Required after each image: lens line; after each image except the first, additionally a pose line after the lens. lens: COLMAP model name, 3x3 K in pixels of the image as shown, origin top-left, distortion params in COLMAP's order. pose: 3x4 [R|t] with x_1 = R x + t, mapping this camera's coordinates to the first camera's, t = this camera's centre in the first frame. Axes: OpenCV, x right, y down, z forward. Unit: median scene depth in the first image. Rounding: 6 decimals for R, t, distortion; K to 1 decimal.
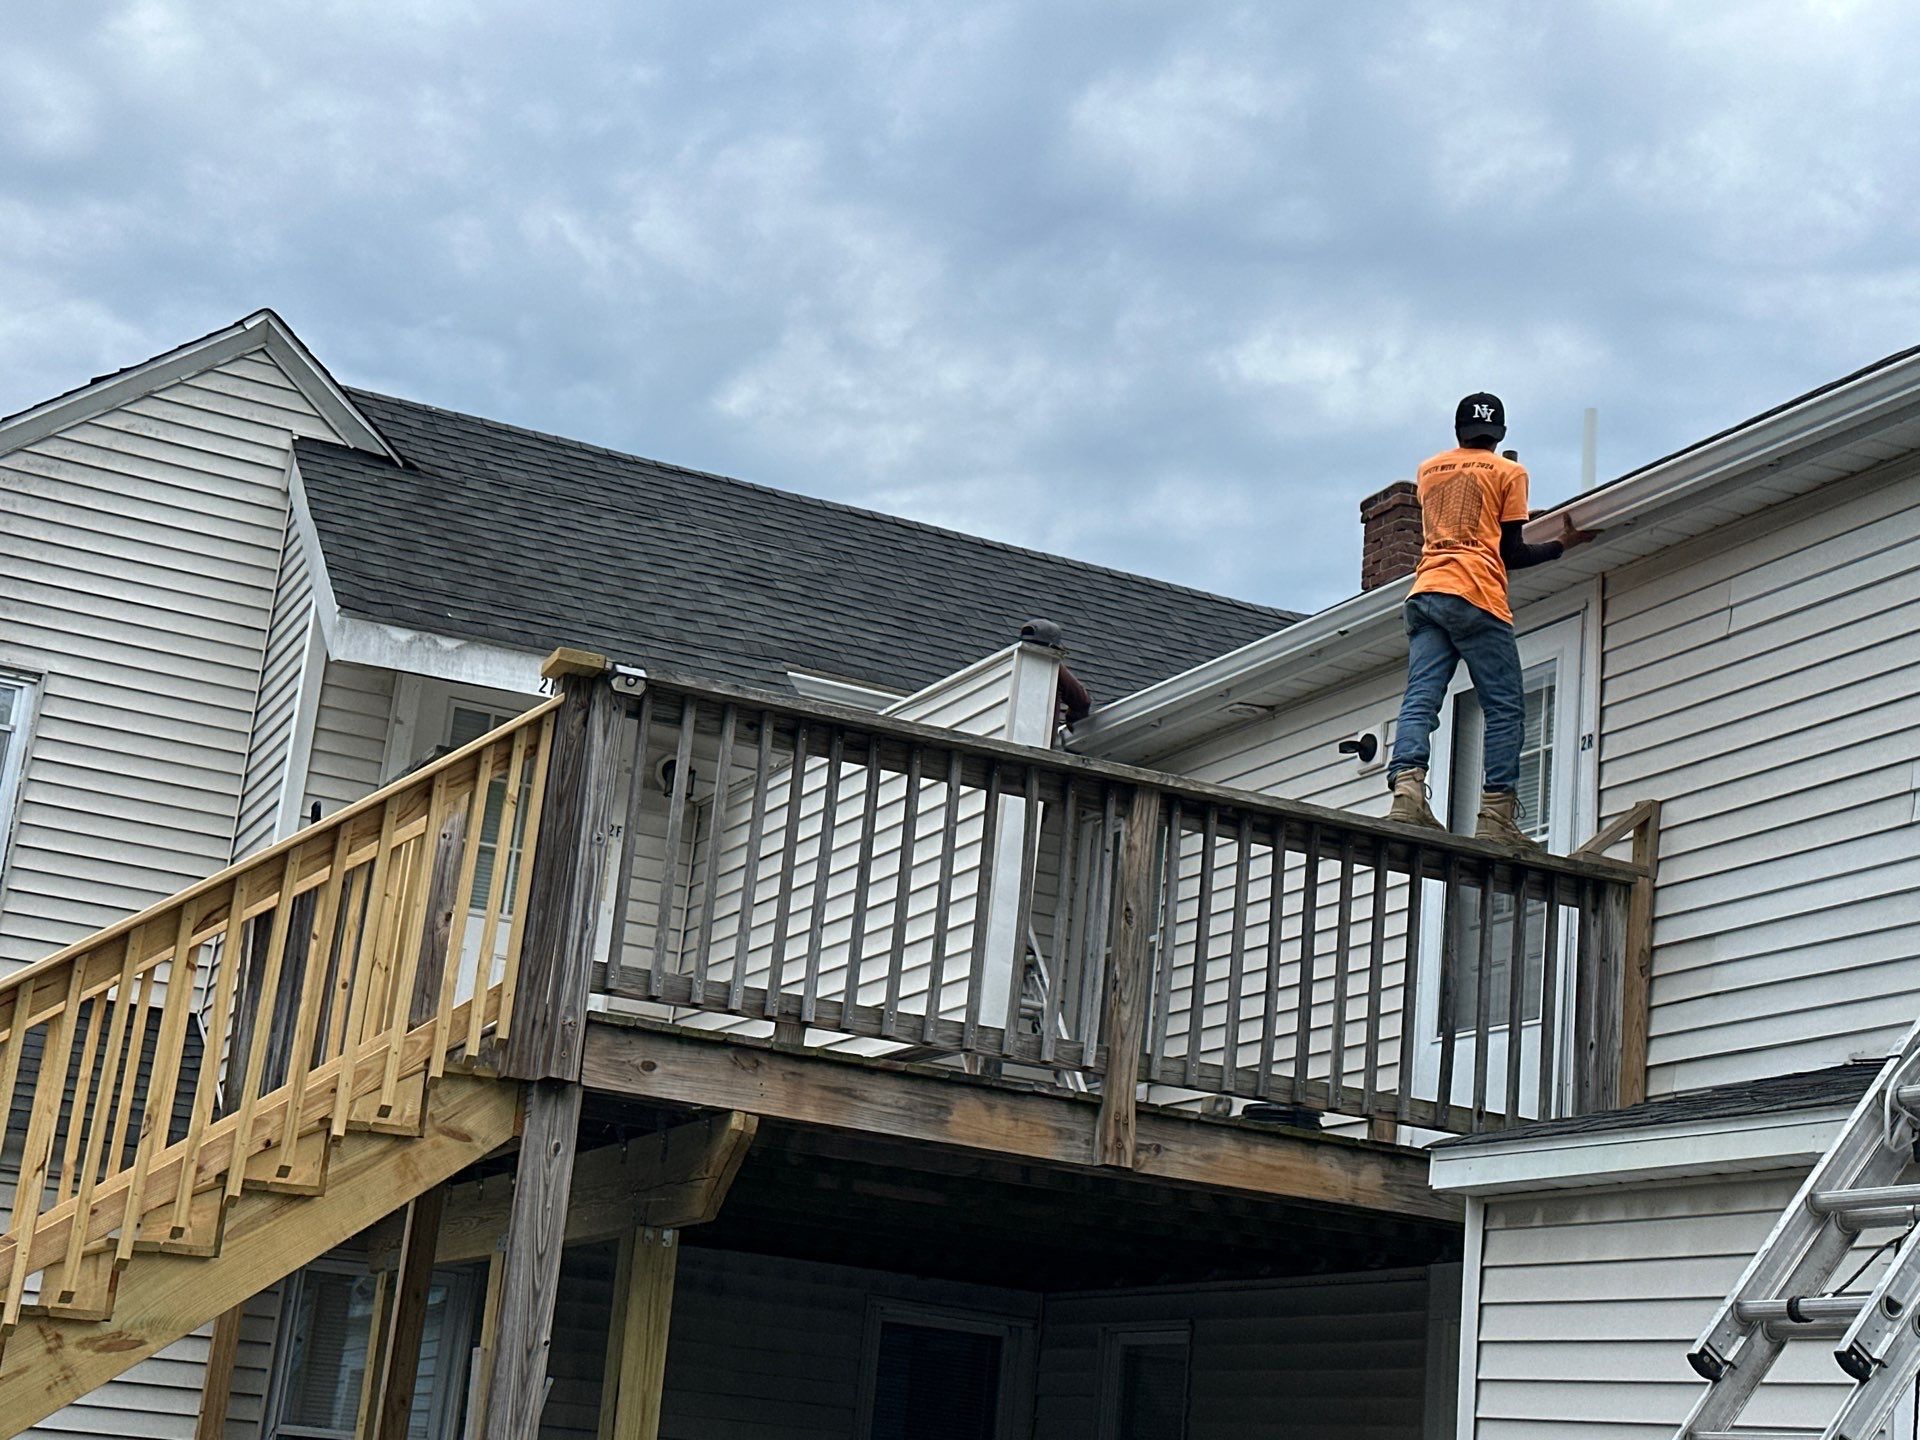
lens RADIAL K [[2989.5, 0, 956.7], [0, 2989.5, 712.6], [0, 0, 1]] dist [0.152192, 0.000000]
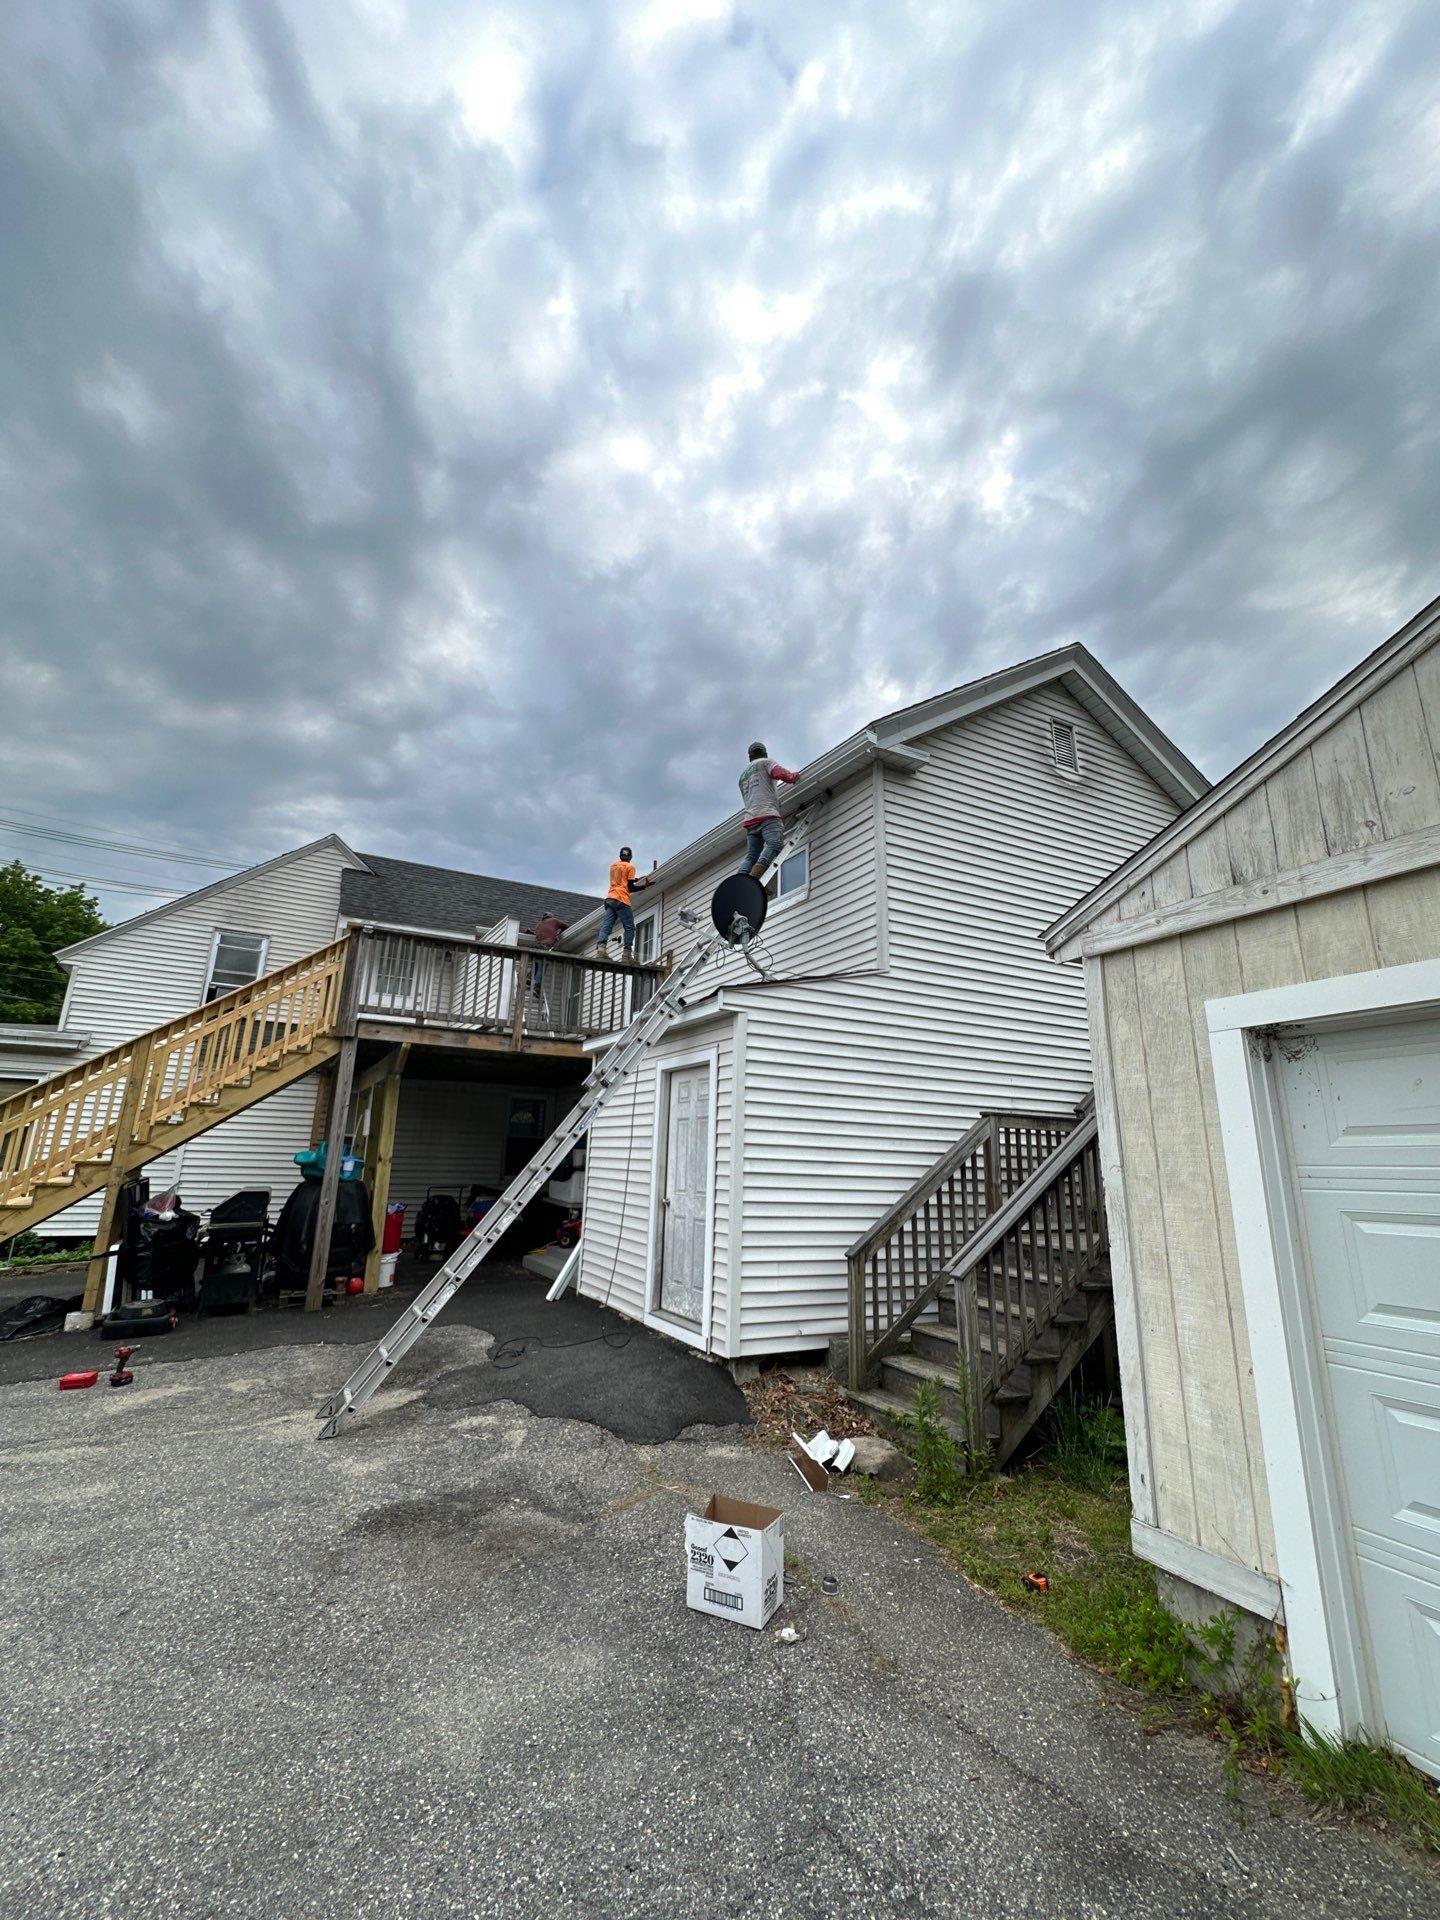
lens RADIAL K [[823.9, 0, 746.7], [0, 823.9, 954.4], [0, 0, 1]] dist [-0.001707, 0.000474]
pose [[0.992869, -0.044764, 0.110483, 0.249473], [0.041644, 0.998670, 0.030388, 0.009385], [-0.111696, -0.025570, 0.993413, -0.073507]]
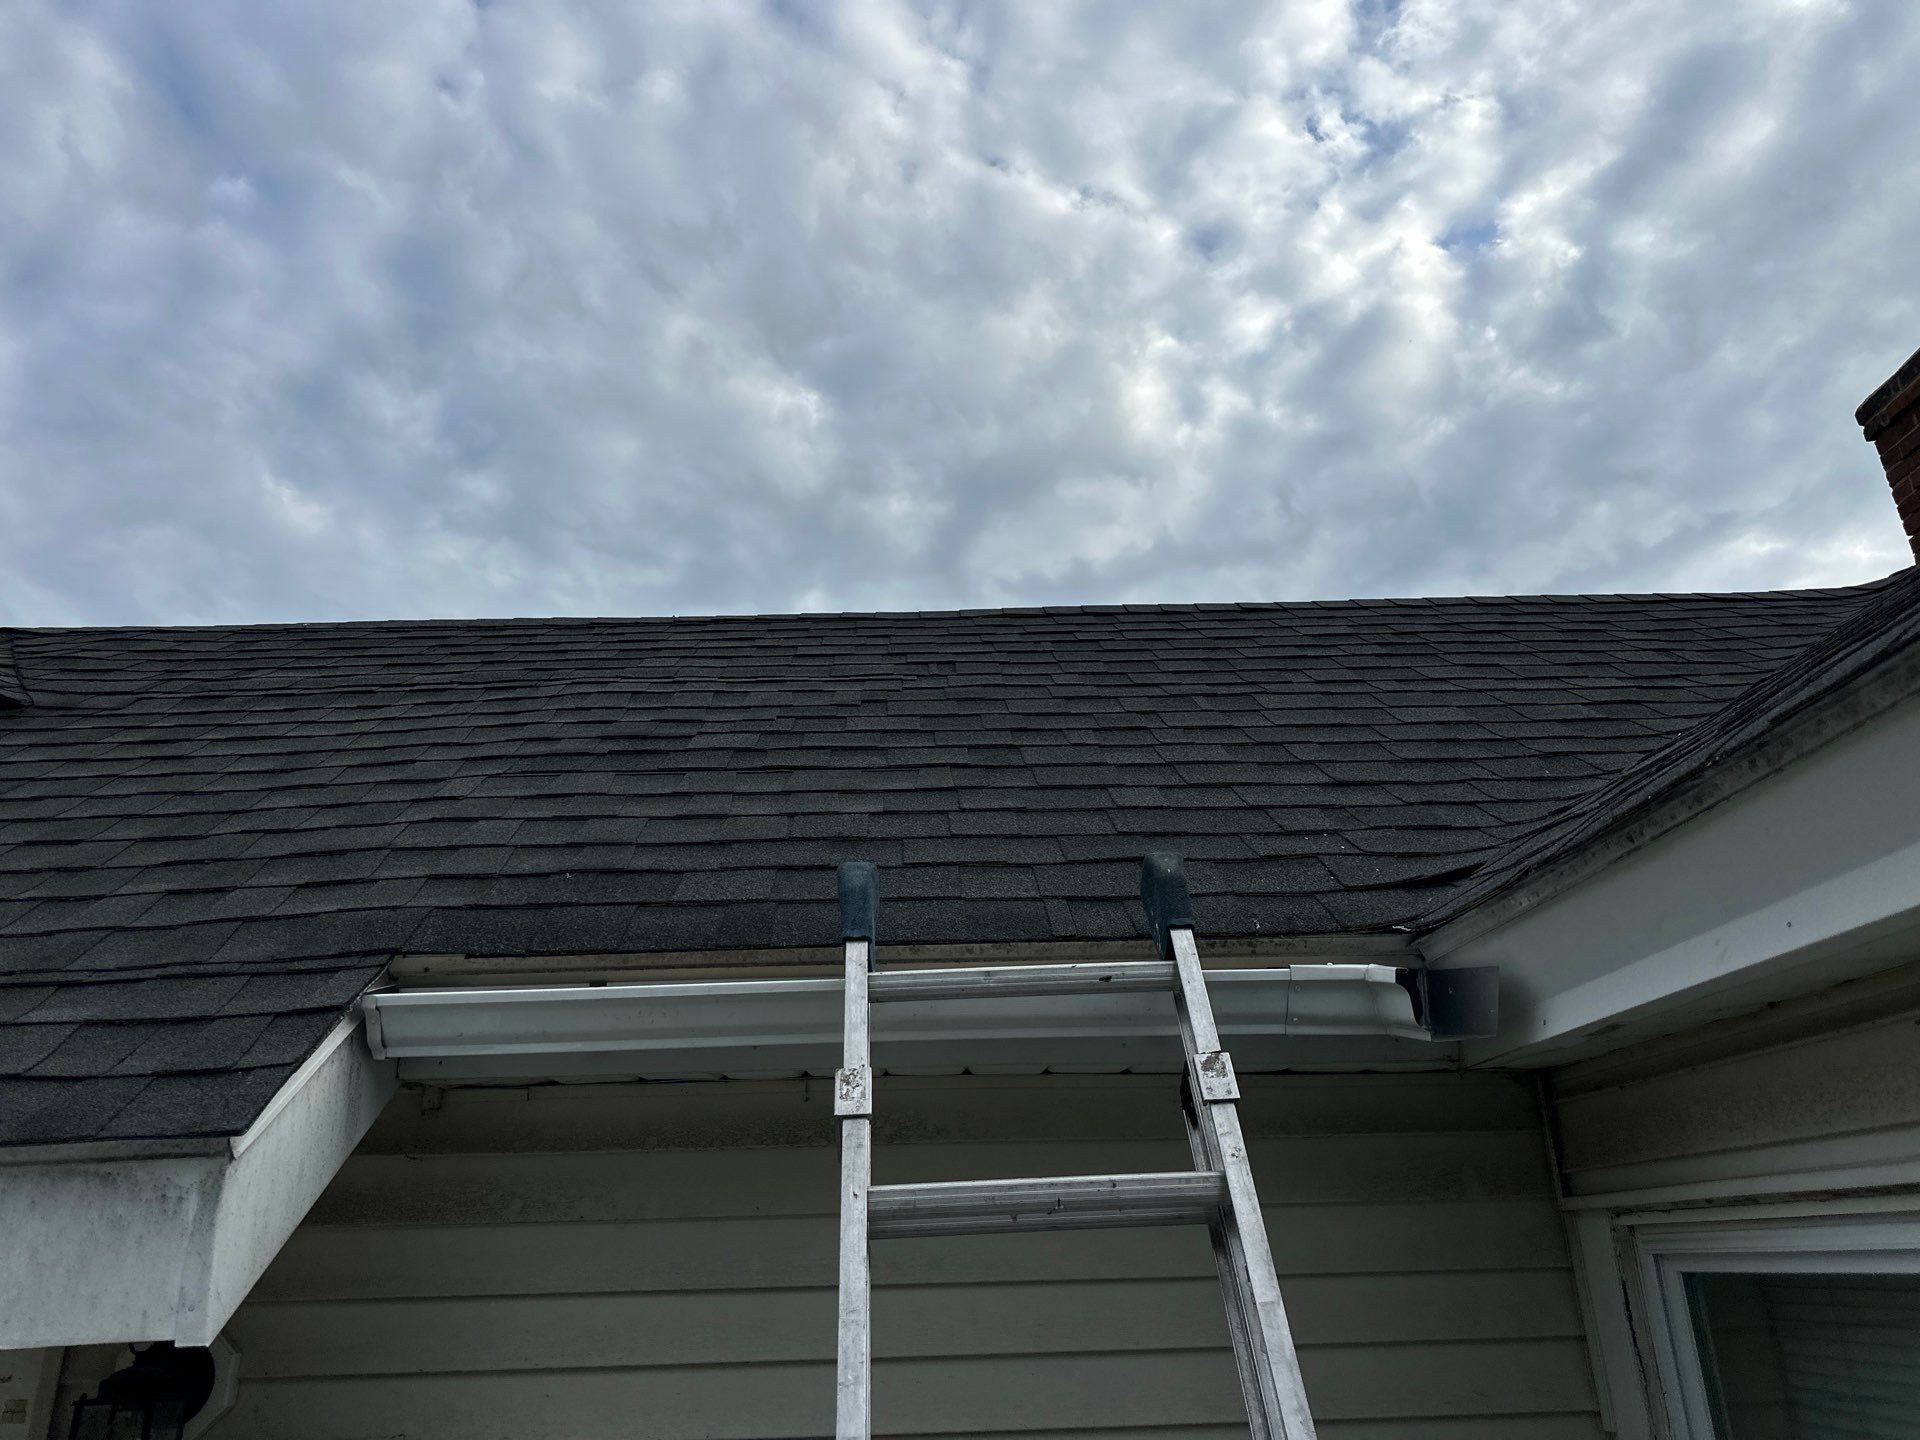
lens RADIAL K [[1393.6, 0, 968.1], [0, 1393.6, 722.2], [0, 0, 1]] dist [-0.006879, -0.018508]
pose [[0.915038, -0.262612, -0.306170, 0.075163], [0.223780, 0.962017, -0.156352, -0.007842], [0.335600, 0.074553, 0.939050, 1.383949]]
